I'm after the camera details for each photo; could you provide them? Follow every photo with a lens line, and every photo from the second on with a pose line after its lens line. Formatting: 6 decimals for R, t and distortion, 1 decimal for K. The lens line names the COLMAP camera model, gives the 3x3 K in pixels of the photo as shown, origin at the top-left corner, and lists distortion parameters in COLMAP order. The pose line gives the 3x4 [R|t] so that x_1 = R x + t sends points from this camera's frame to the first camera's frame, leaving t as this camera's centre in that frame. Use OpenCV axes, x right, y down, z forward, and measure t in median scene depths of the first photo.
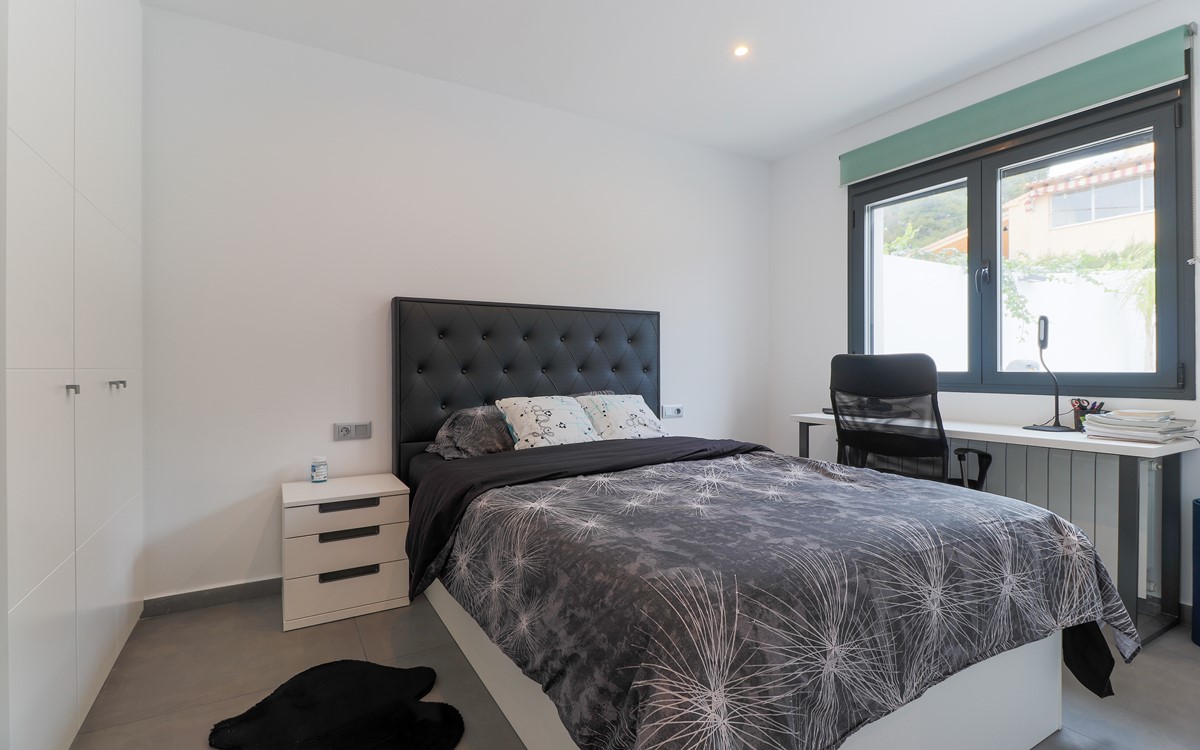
lens RADIAL K [[558.6, 0, 600.1], [0, 558.6, 372.6], [0, 0, 1]] dist [0.006238, -0.004963]
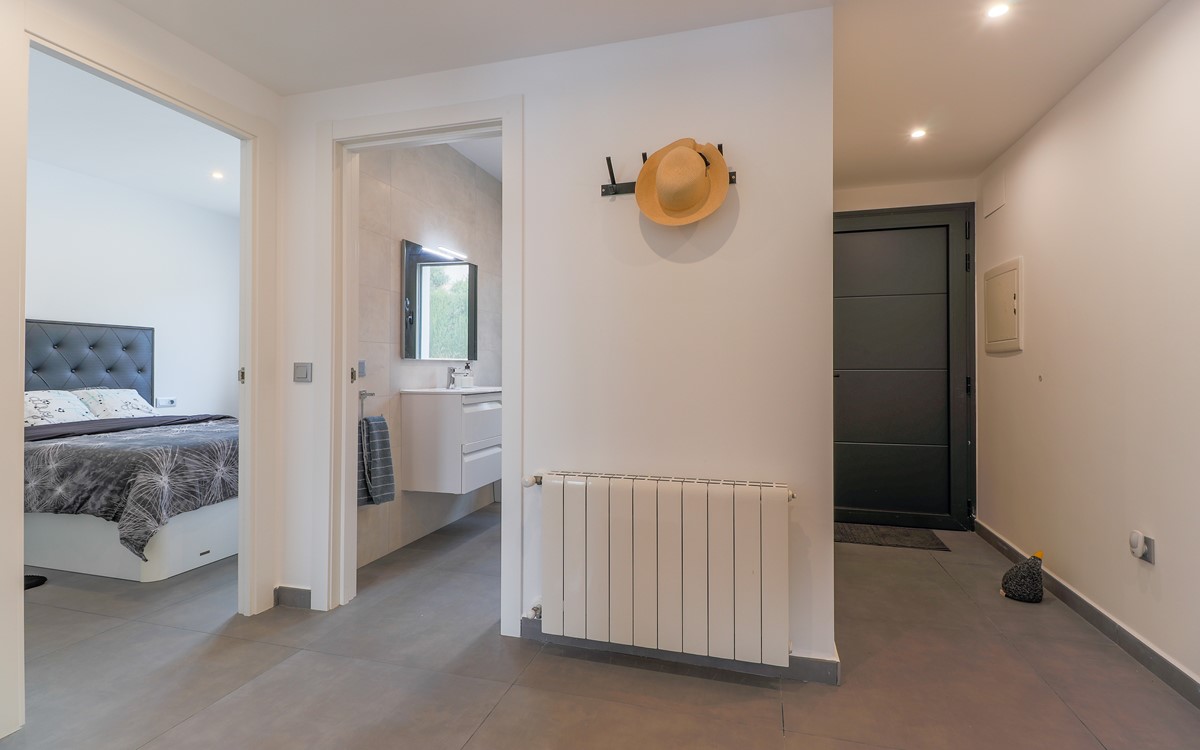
lens RADIAL K [[558.6, 0, 608.8], [0, 558.6, 359.4], [0, 0, 1]] dist [0.006238, -0.004963]
pose [[0.716621, 0.012352, 0.697353, -0.127283], [0.006835, 0.999671, -0.024731, 0.022018], [-0.697429, 0.022489, 0.716301, -1.946543]]
